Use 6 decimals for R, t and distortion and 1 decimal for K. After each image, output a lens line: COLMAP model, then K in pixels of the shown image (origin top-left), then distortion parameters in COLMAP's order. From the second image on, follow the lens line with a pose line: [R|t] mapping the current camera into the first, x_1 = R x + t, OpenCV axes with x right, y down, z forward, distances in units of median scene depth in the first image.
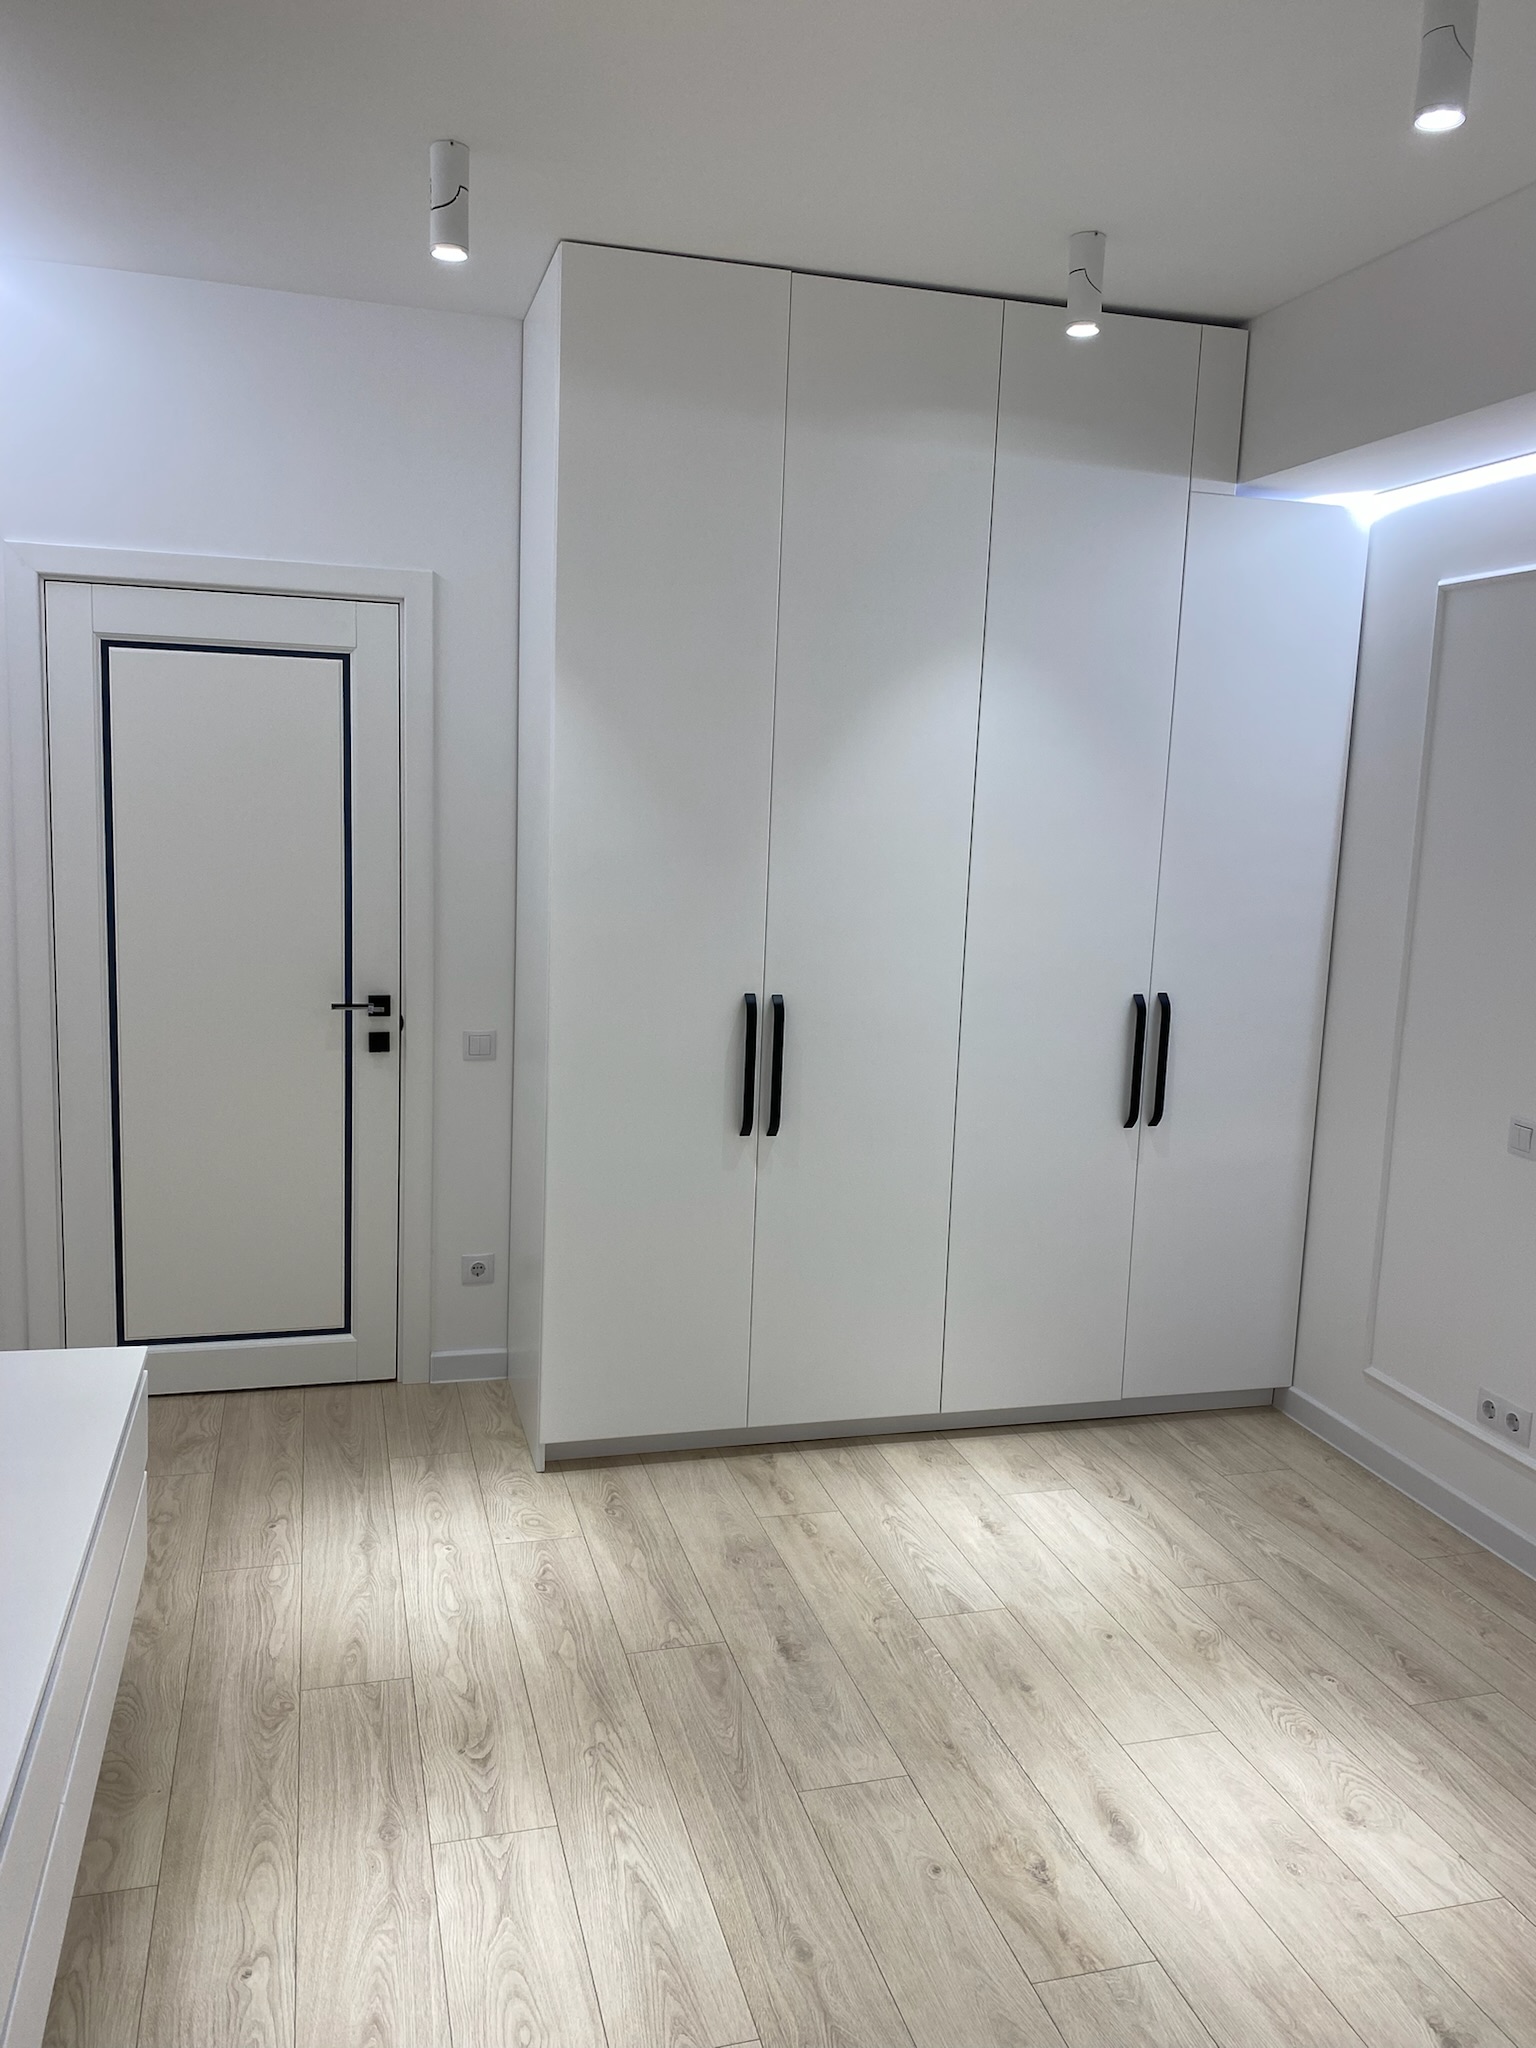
lens RADIAL K [[1565.5, 0, 766.5], [0, 1565.5, 1023.6], [0, 0, 1]] dist [0.005693, 0.002020]
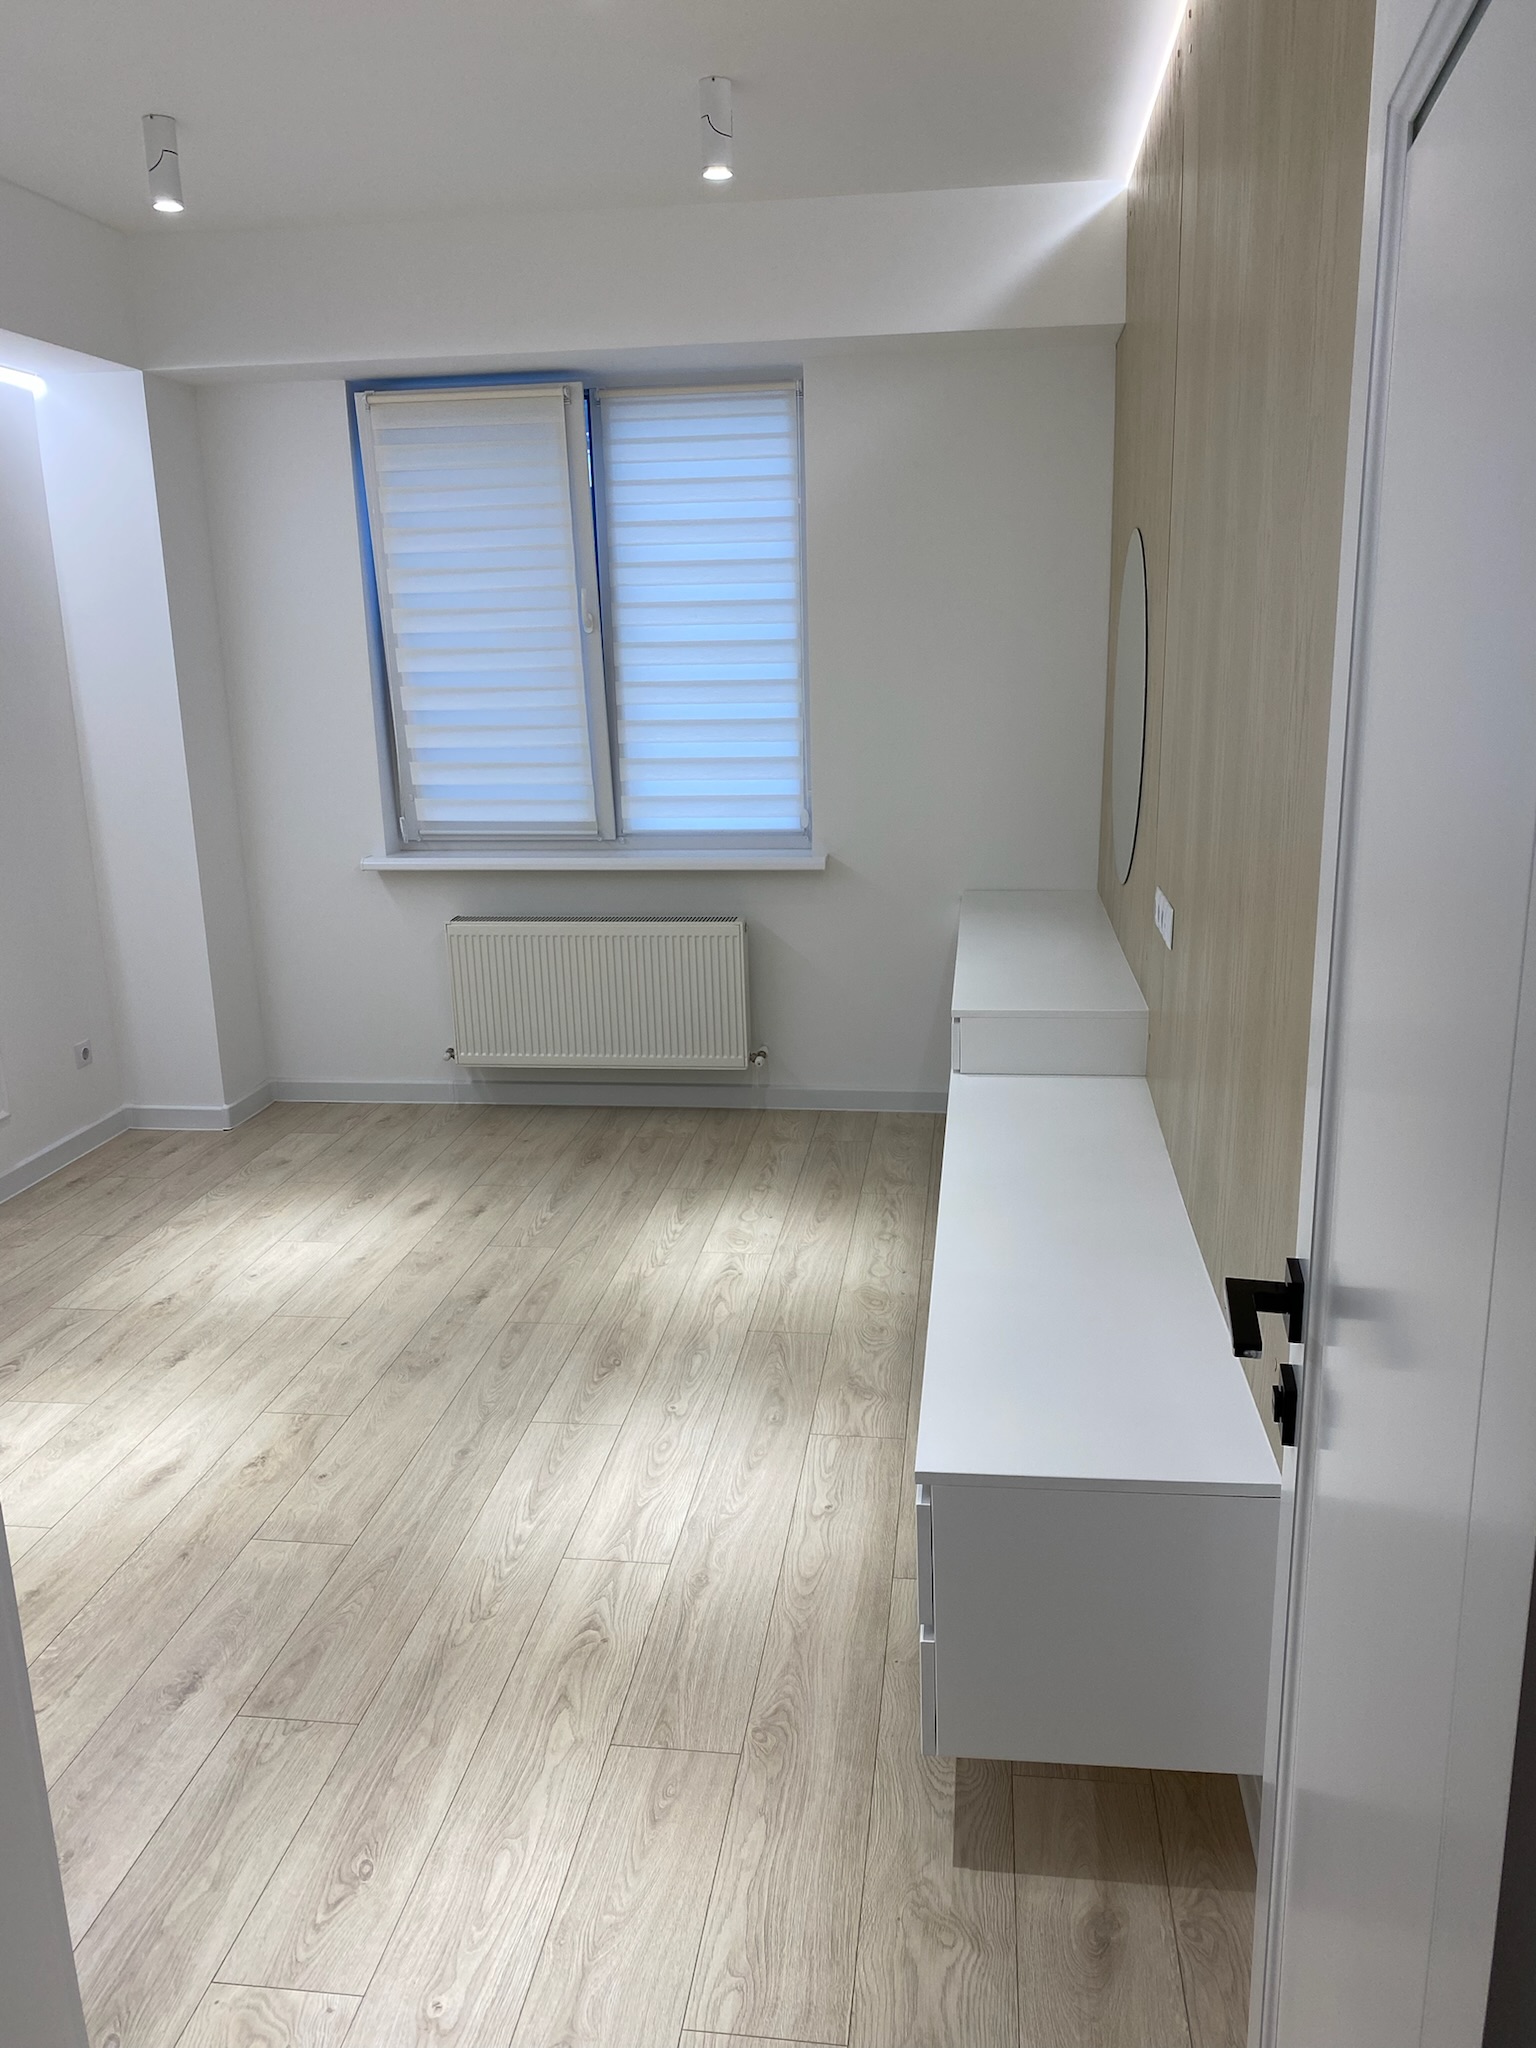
lens RADIAL K [[1565.5, 0, 769.4], [0, 1565.5, 1025.2], [0, 0, 1]] dist [0.005693, 0.002020]
pose [[-0.916998, -0.112491, 0.382703, -0.622070], [0.050221, 0.919220, 0.390529, -0.260893], [-0.395719, 0.377334, -0.837273, 1.643002]]
